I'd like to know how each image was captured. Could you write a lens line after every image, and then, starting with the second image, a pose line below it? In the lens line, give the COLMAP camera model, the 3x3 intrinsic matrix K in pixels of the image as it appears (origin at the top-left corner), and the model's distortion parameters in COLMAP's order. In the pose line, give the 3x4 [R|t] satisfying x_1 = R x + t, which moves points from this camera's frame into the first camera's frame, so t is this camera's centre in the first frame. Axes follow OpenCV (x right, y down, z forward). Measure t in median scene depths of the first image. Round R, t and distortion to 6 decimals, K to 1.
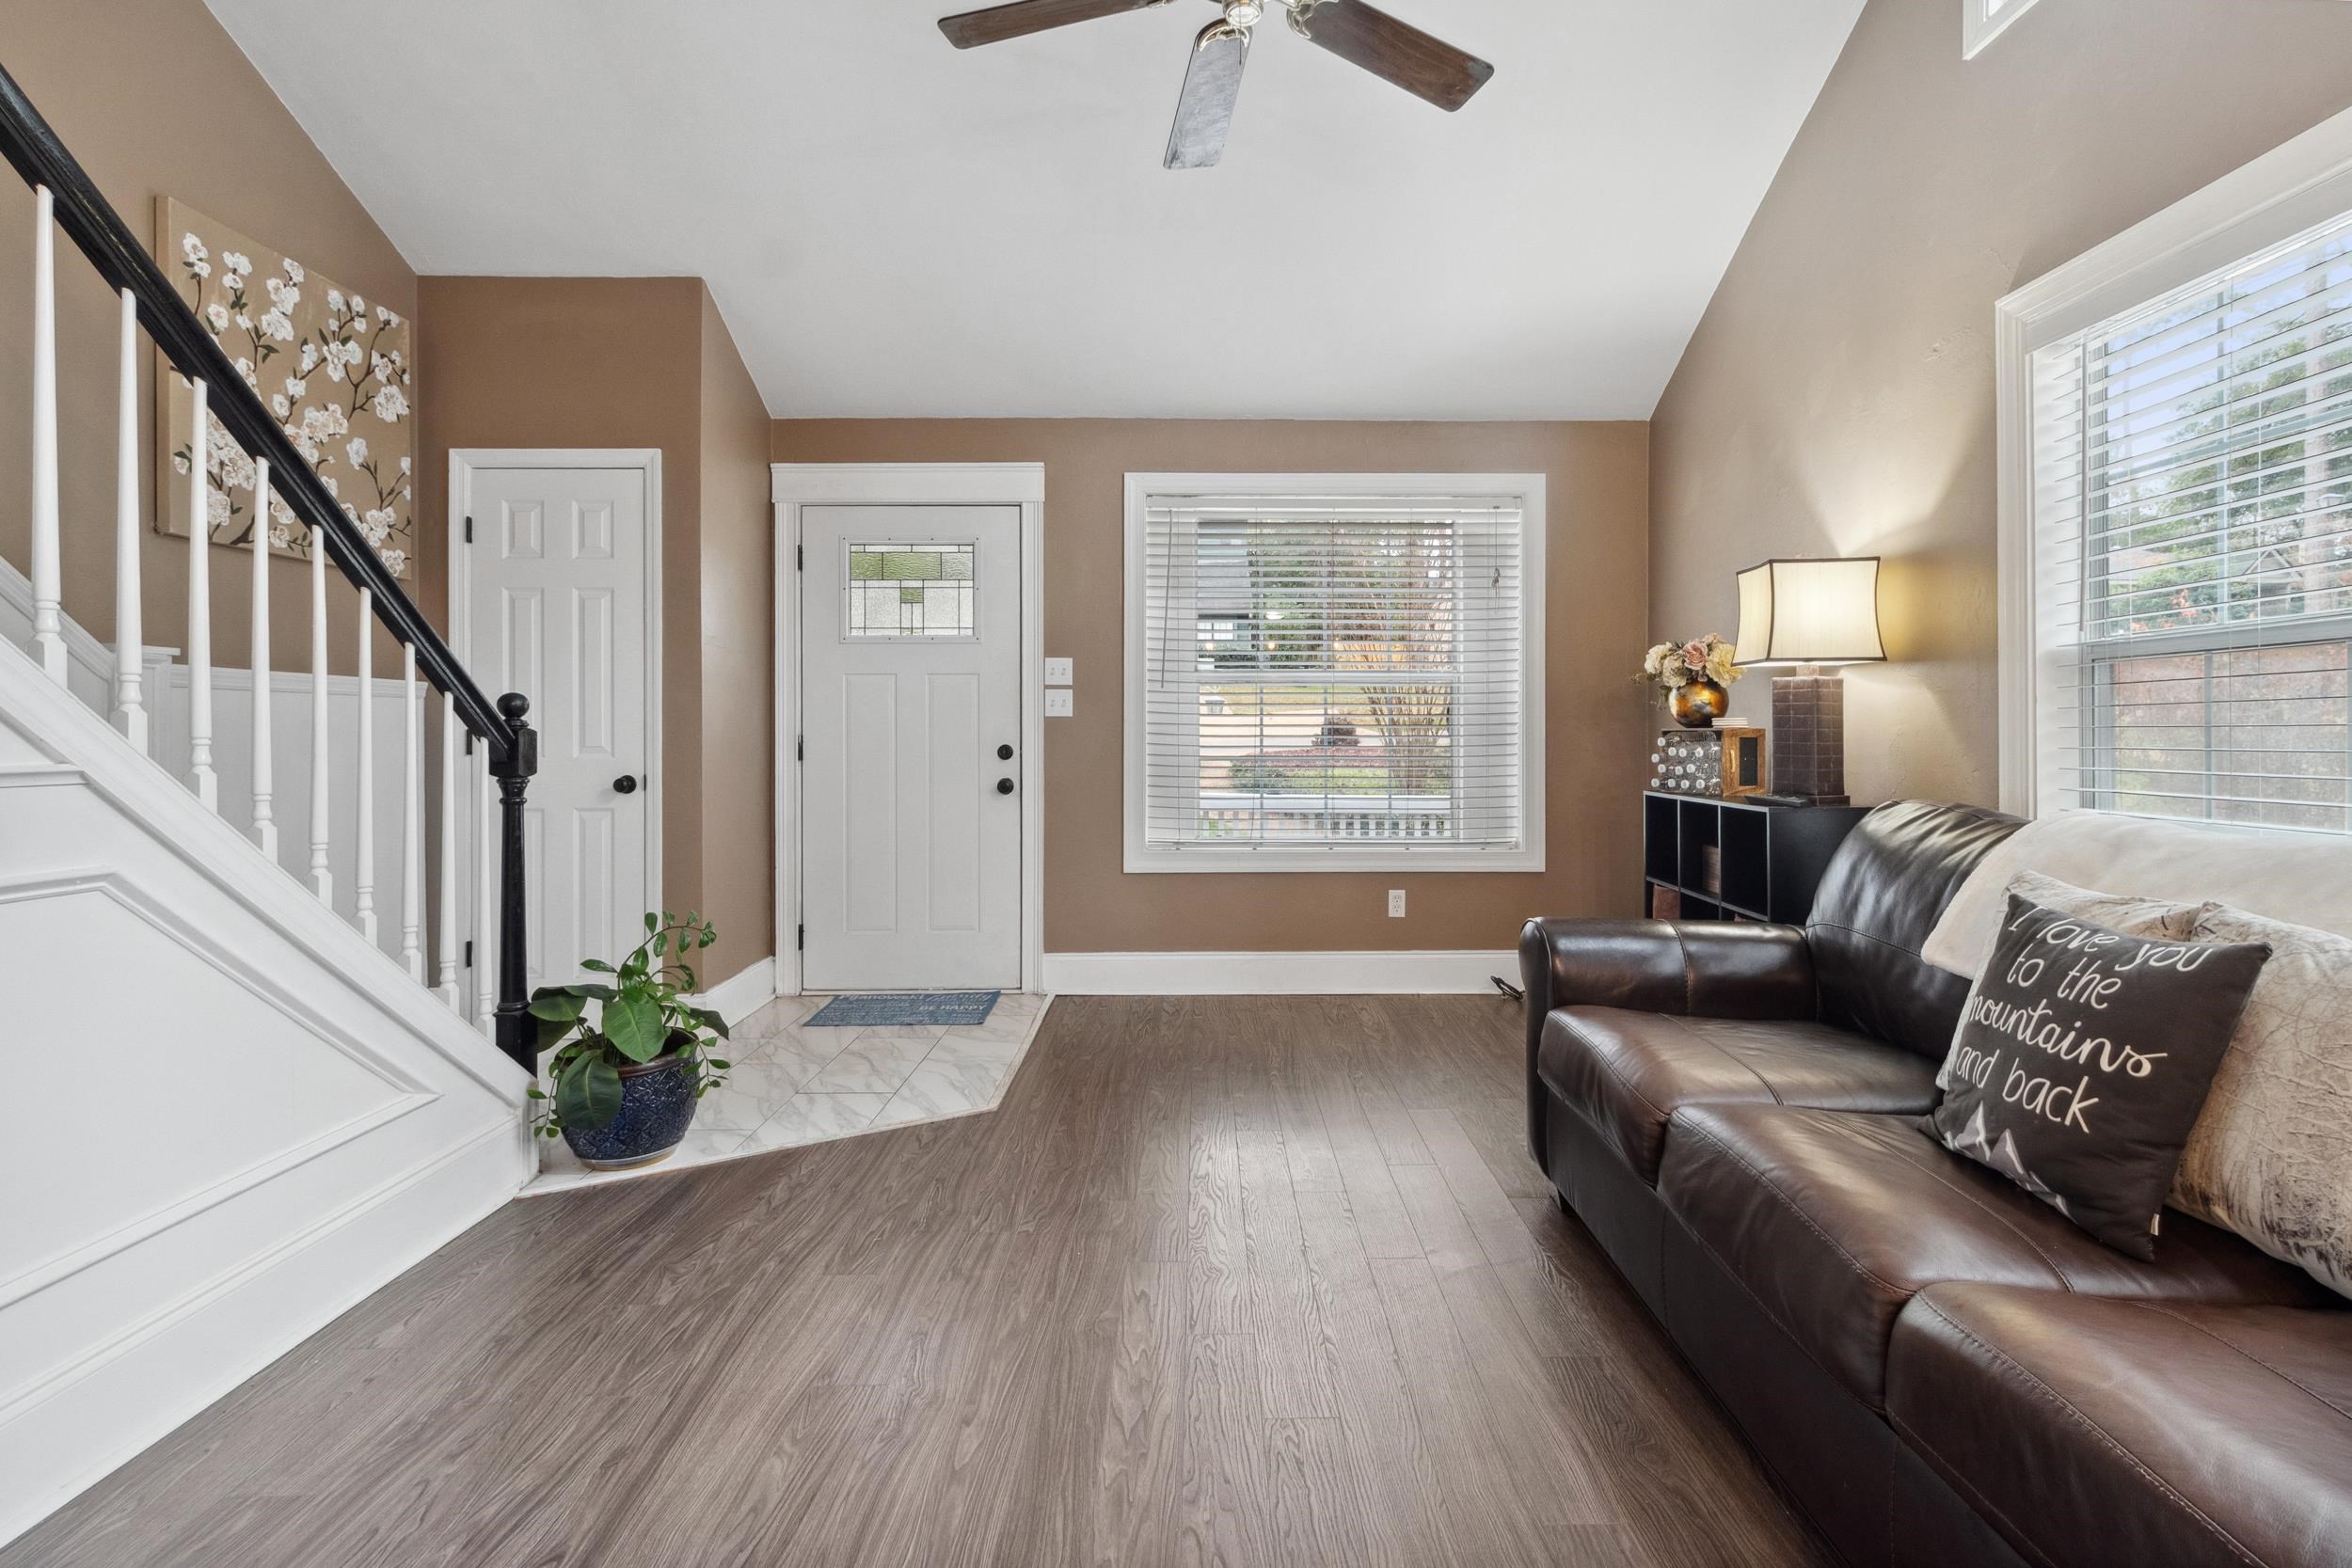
lens RADIAL K [[1121.3, 0, 1218.9], [0, 1121.3, 731.2], [0, 0, 1]] dist [0.001355, 0.000407]
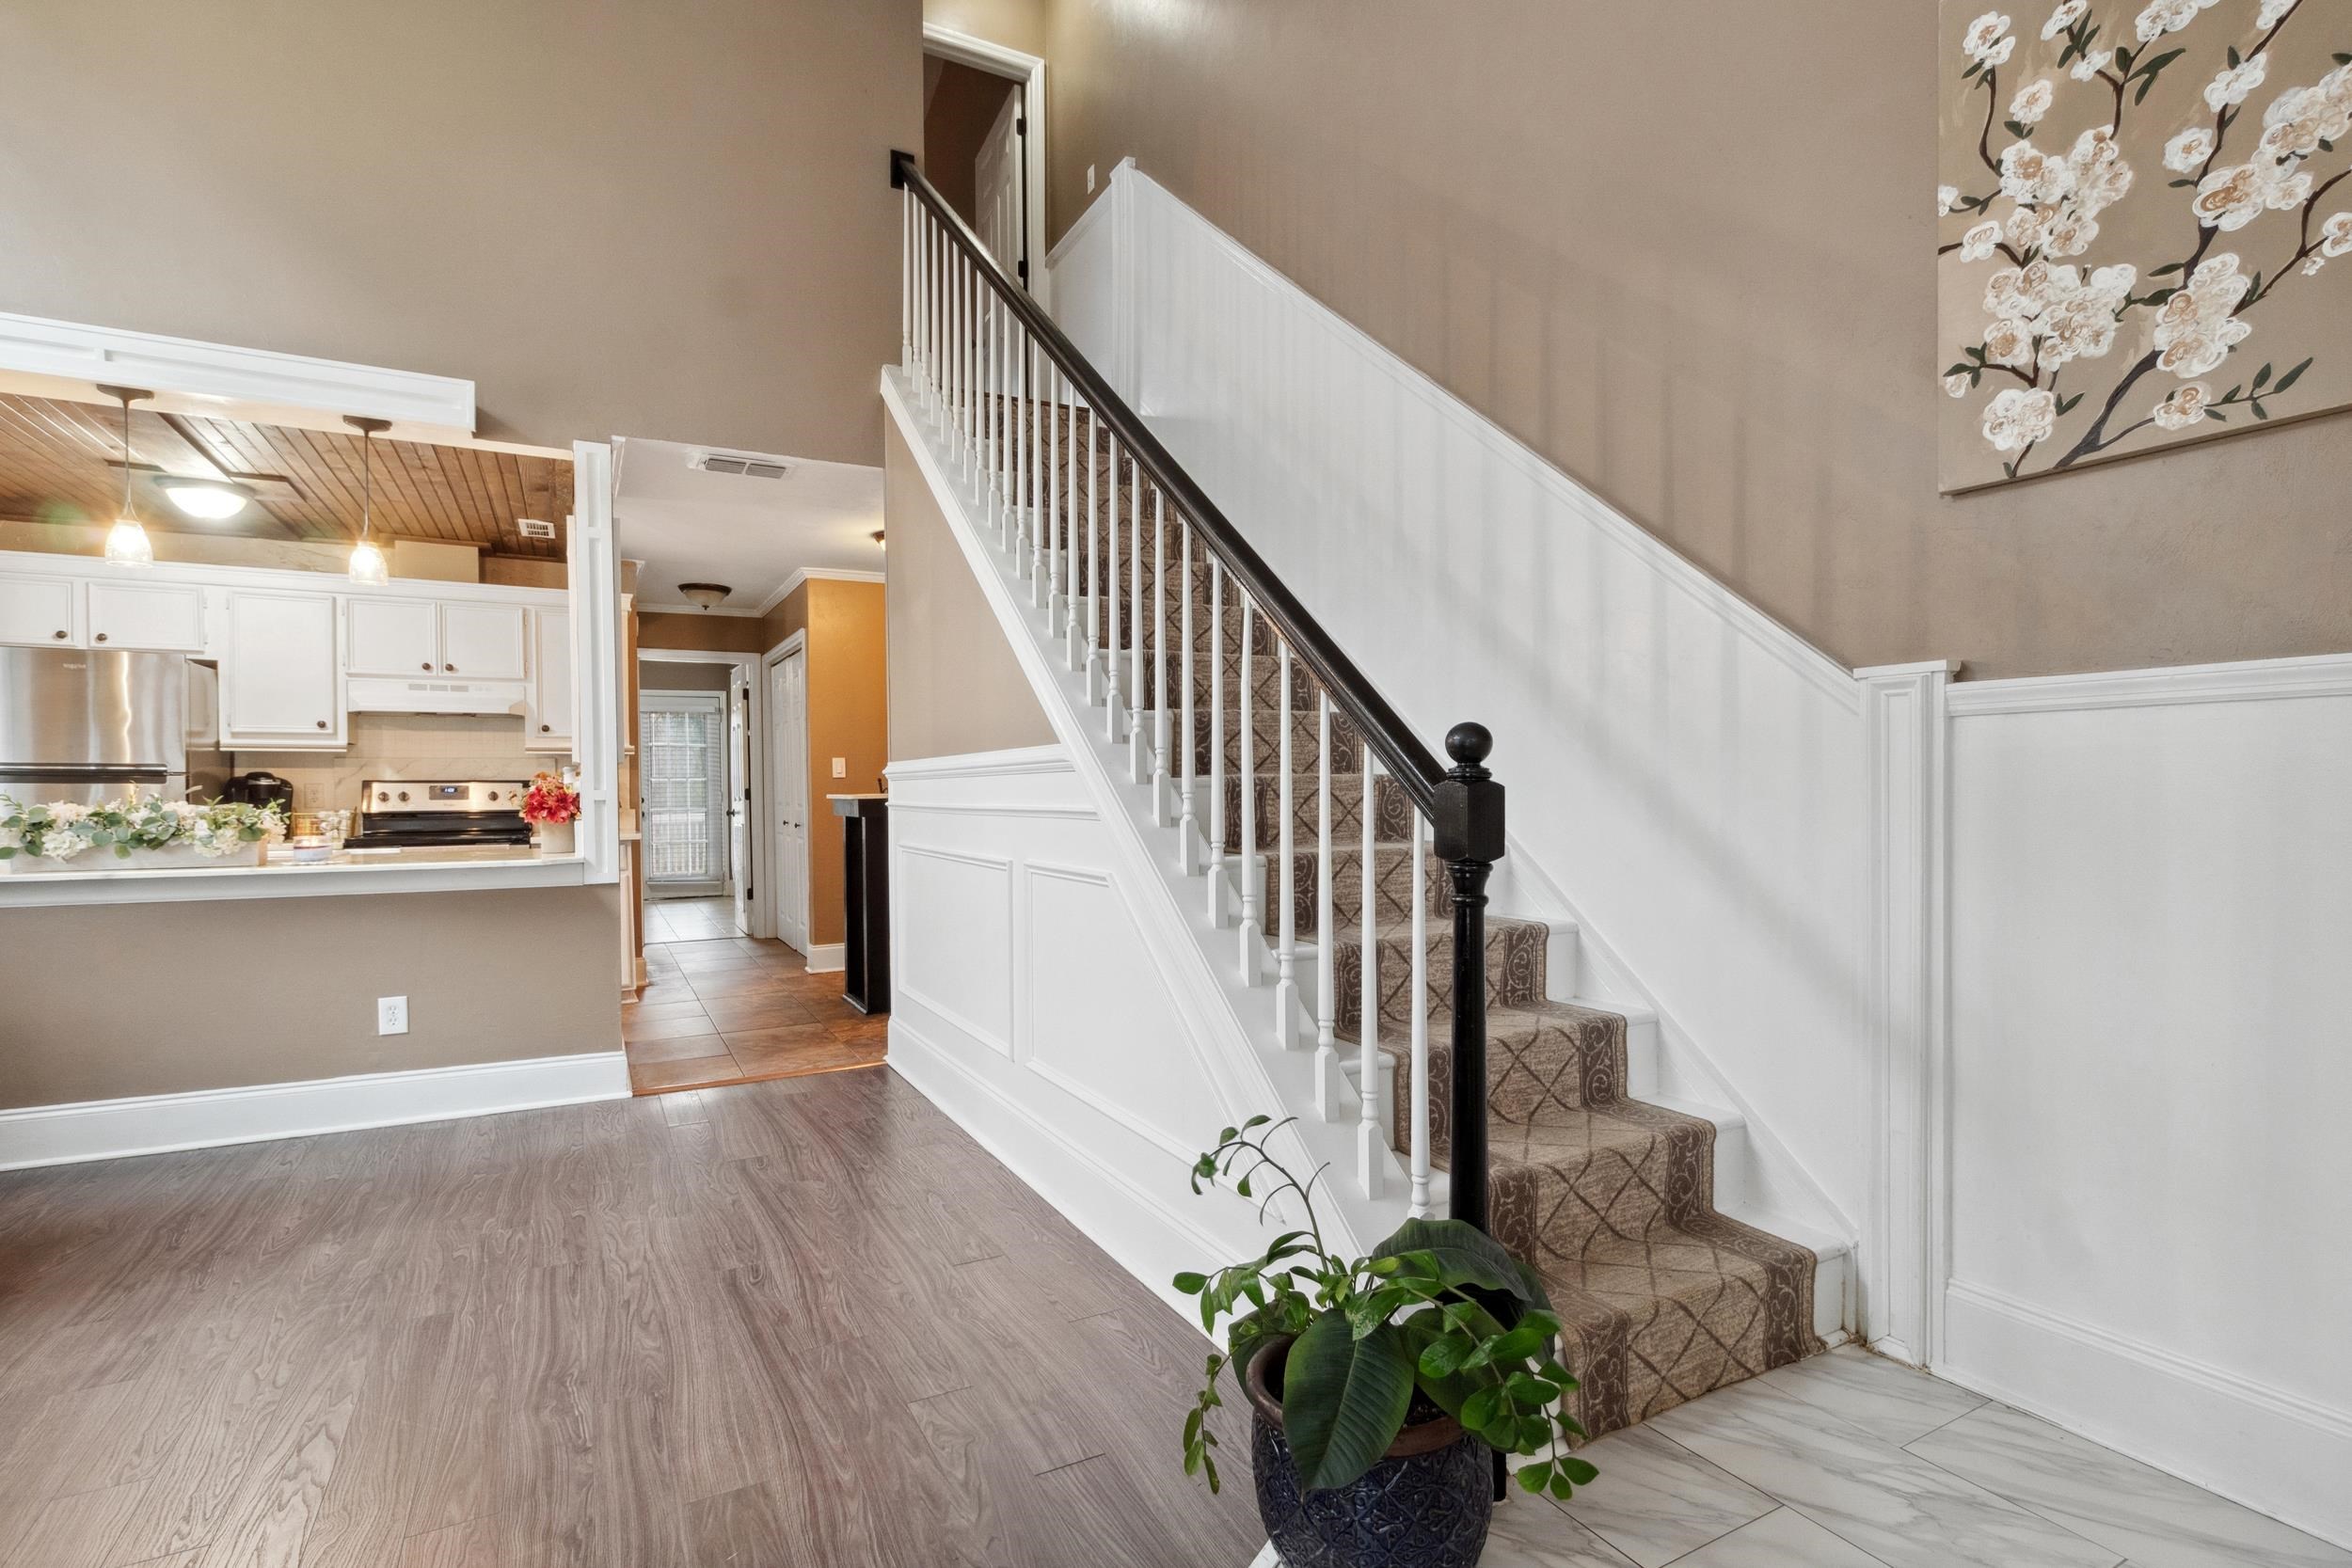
lens RADIAL K [[1117.4, 0, 1163.9], [0, 1117.4, 803.0], [0, 0, 1]] dist [0.002889, 0.000320]
pose [[-0.892310, 0.014233, -0.451199, -0.209639], [0.008839, 0.999862, 0.014059, -0.000839], [0.451337, 0.008557, -0.892313, 1.486575]]
